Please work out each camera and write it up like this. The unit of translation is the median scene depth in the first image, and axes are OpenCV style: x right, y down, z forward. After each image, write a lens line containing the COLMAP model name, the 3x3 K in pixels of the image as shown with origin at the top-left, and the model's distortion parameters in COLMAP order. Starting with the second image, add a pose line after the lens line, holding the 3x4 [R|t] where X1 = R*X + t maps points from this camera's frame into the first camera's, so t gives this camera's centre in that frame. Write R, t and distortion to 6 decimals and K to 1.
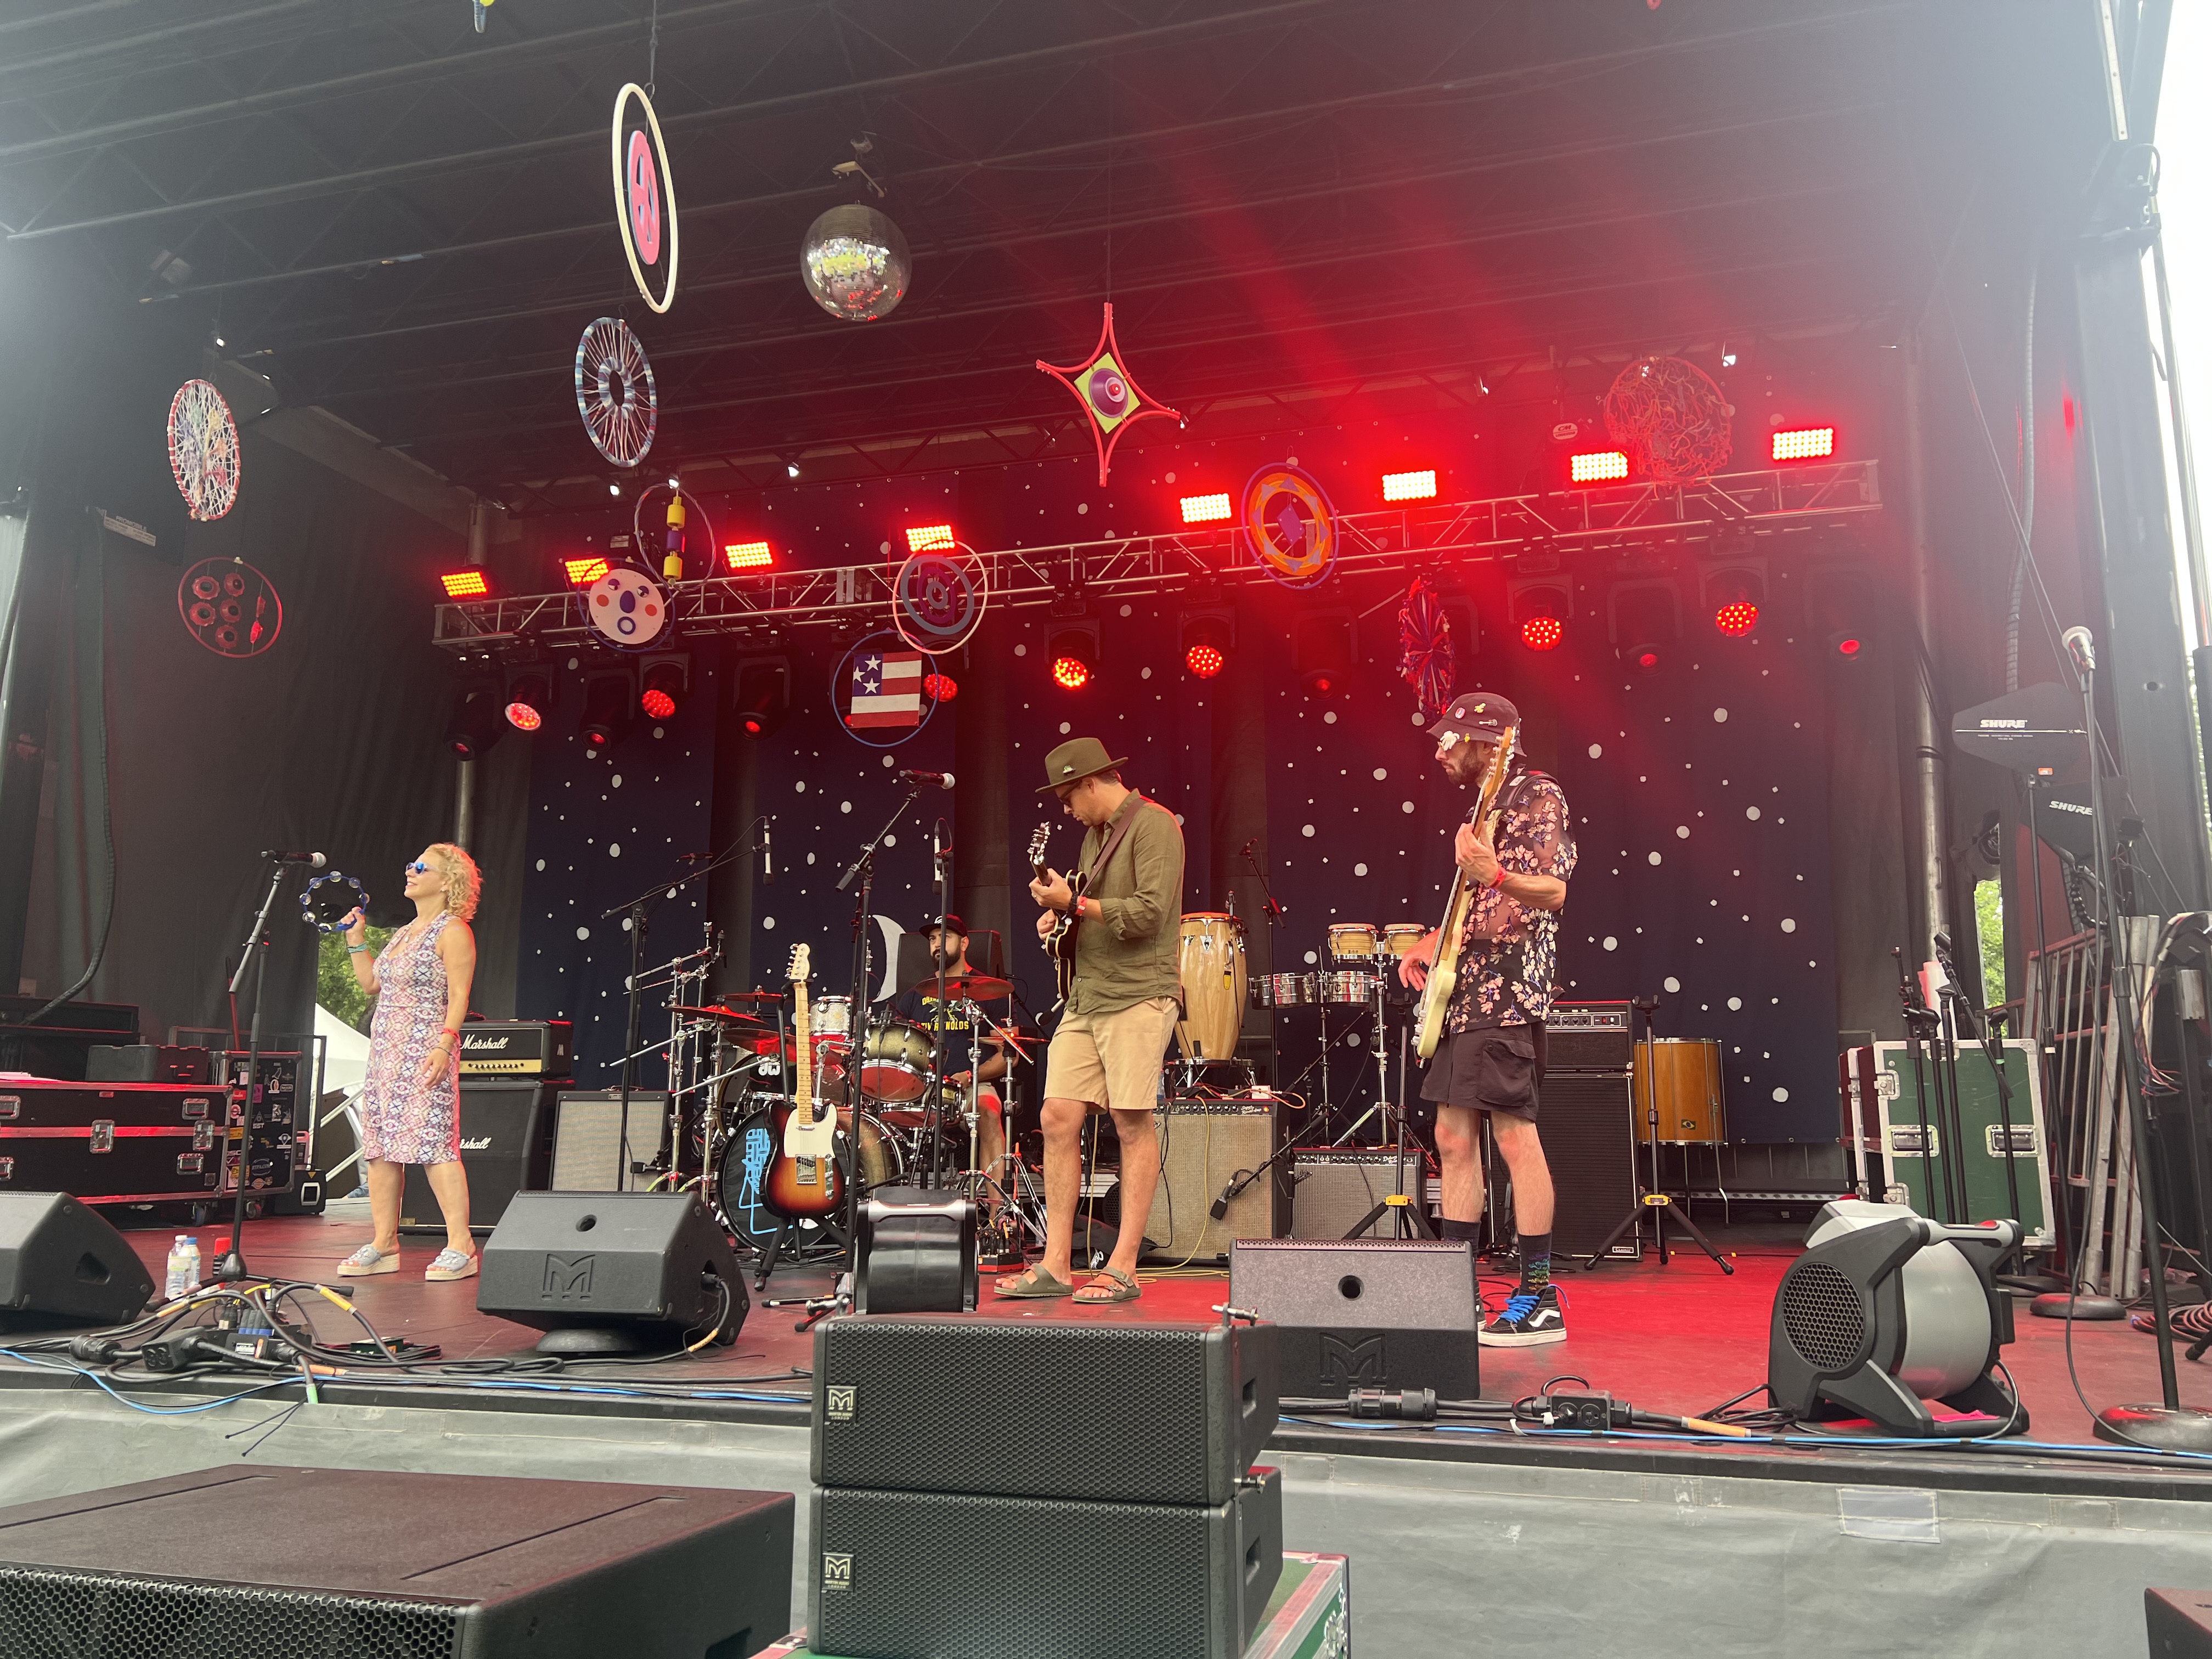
lens RADIAL K [[1668.2, 0, 1121.0], [0, 1668.2, 835.3], [0, 0, 1]] dist [0.050258, -0.052895]
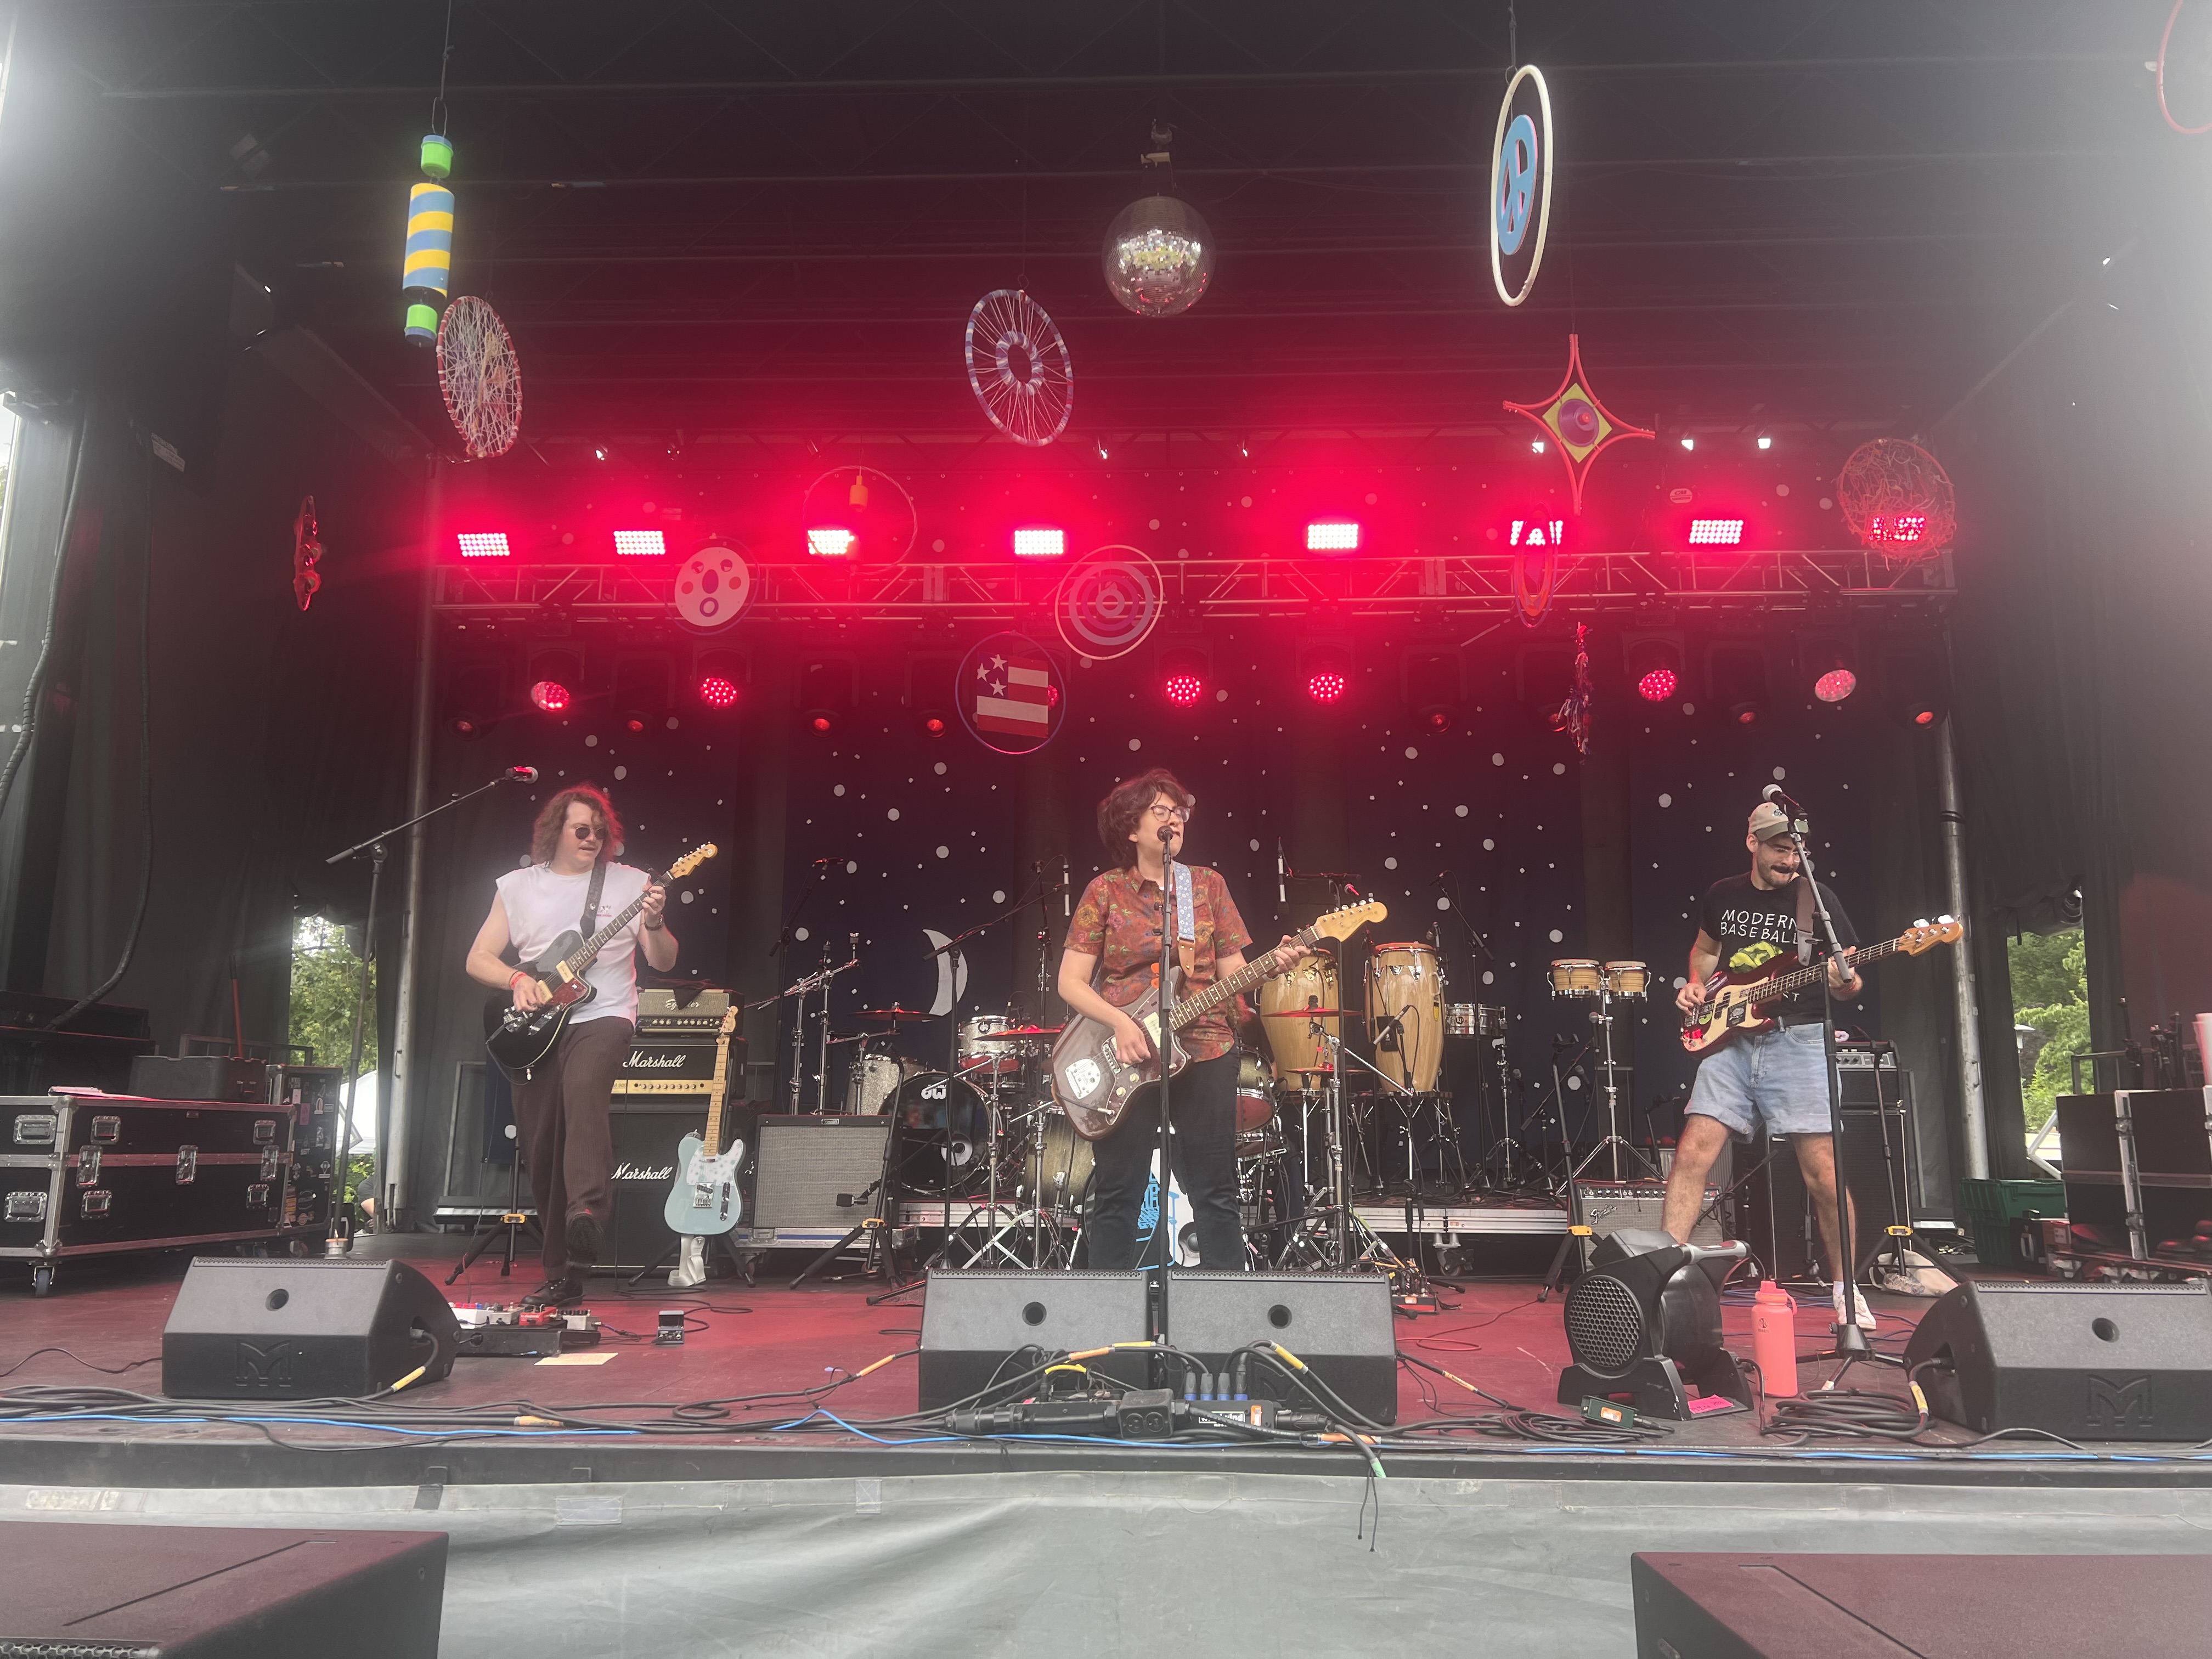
lens RADIAL K [[1668.2, 0, 1110.5], [0, 1668.2, 820.3], [0, 0, 1]] dist [0.050258, -0.052895]
pose [[0.971074, 0.049707, 0.233549, -0.388031], [-0.044728, 0.998646, -0.026571, 0.008669], [-0.234554, 0.015356, 0.971982, 0.074463]]
